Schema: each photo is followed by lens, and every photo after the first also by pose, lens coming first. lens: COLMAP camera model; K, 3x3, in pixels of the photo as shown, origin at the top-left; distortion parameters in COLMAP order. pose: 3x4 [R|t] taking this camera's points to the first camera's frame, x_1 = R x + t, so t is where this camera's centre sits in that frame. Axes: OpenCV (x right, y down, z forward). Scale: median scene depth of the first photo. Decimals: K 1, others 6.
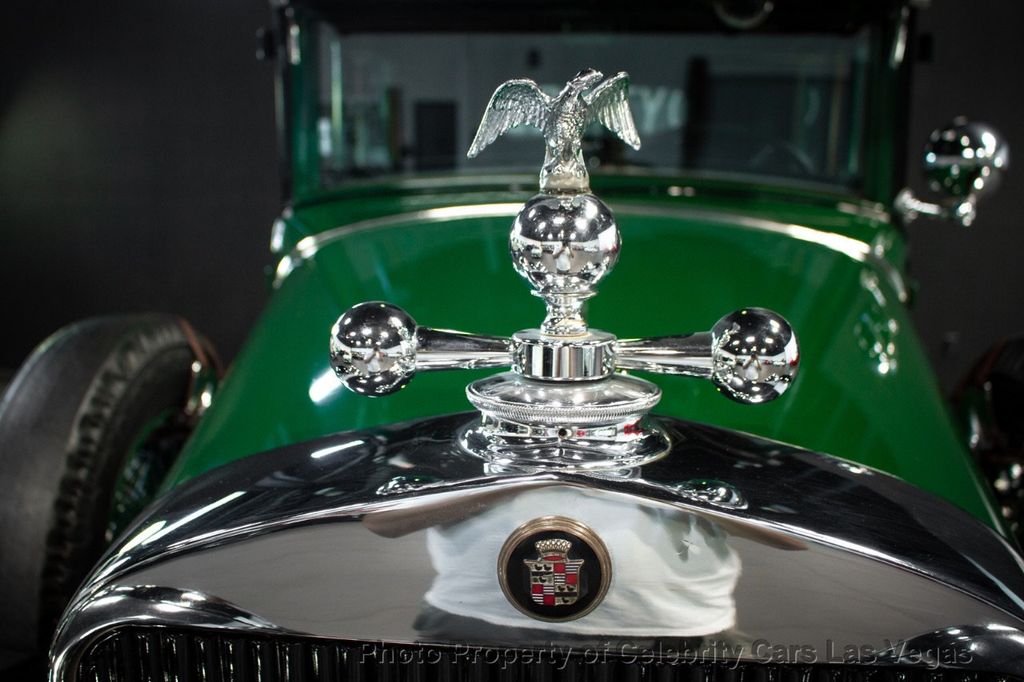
lens RADIAL K [[1039.7, 0, 486.9], [0, 1039.7, 362.0], [0, 0, 1]] dist [-0.086064, 0.000000]
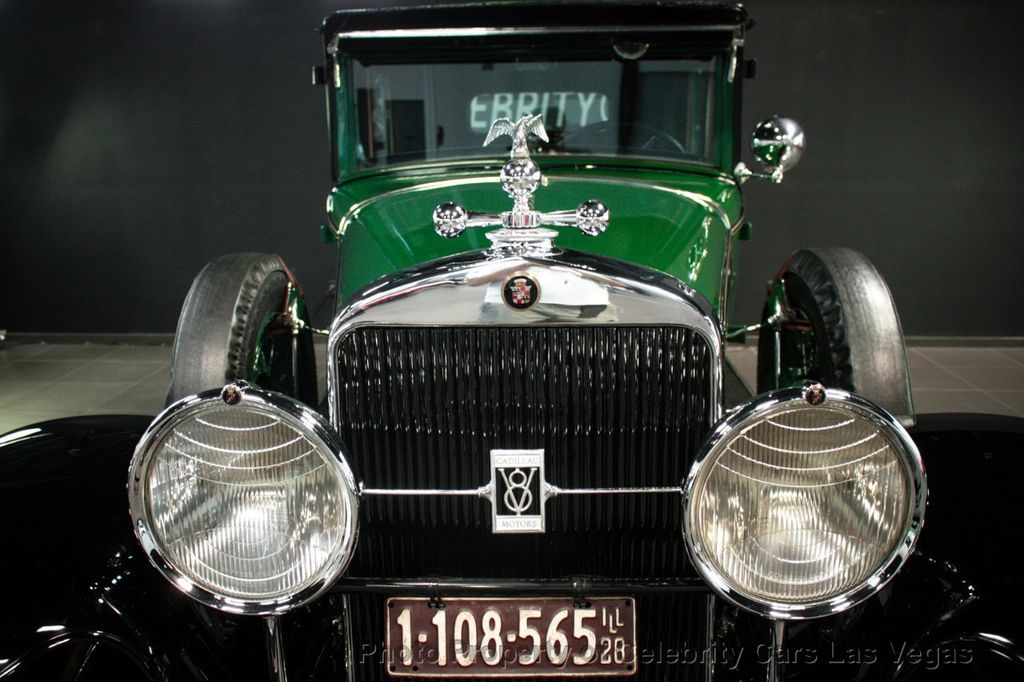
lens RADIAL K [[970.7, 0, 493.4], [0, 970.7, 368.5], [0, 0, 1]] dist [-0.097063, 0.000000]
pose [[0.998582, -0.031636, 0.042826, -0.117196], [0.030361, 0.999086, 0.030095, 0.296874], [-0.043739, -0.028752, 0.998629, -1.486896]]
